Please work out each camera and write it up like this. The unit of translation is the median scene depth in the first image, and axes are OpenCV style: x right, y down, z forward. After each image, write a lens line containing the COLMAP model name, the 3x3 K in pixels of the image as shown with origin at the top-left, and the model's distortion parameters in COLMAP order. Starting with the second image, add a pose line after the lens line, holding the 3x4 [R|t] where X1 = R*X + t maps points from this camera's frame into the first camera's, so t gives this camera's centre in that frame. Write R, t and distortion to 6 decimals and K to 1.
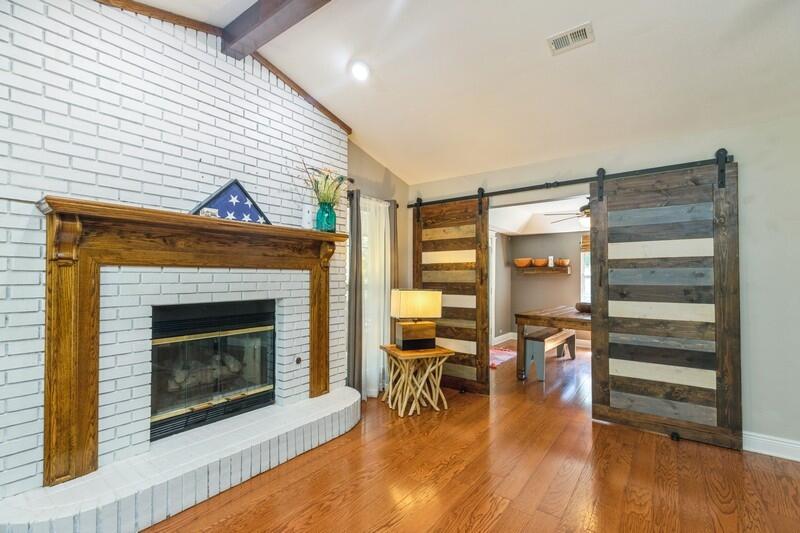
lens RADIAL K [[361.4, 0, 399.9], [0, 361.4, 273.1], [0, 0, 1]] dist [0.003145, 0.000183]
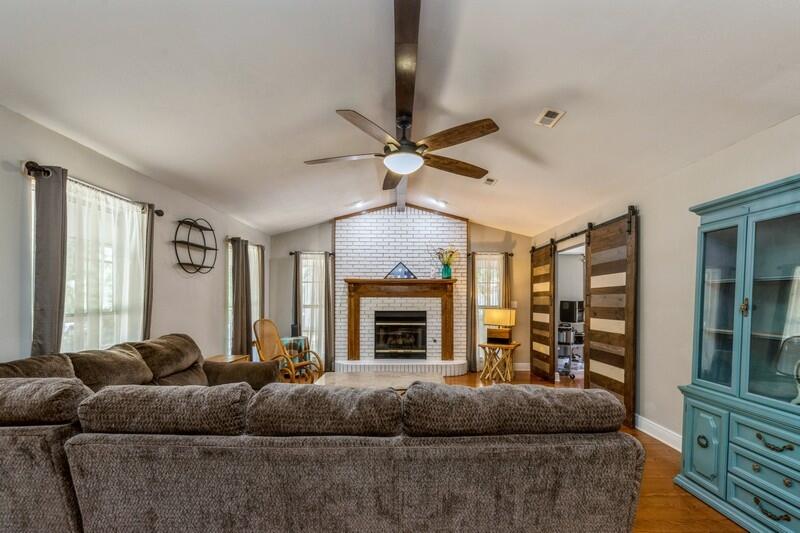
lens RADIAL K [[366.8, 0, 401.8], [0, 366.8, 299.9], [0, 0, 1]] dist [0.000009, 0.000012]
pose [[0.613482, -0.001703, -0.789707, 1.346830], [0.007733, 0.999963, 0.003852, -0.004491], [0.789671, -0.008470, 0.613472, -0.477565]]
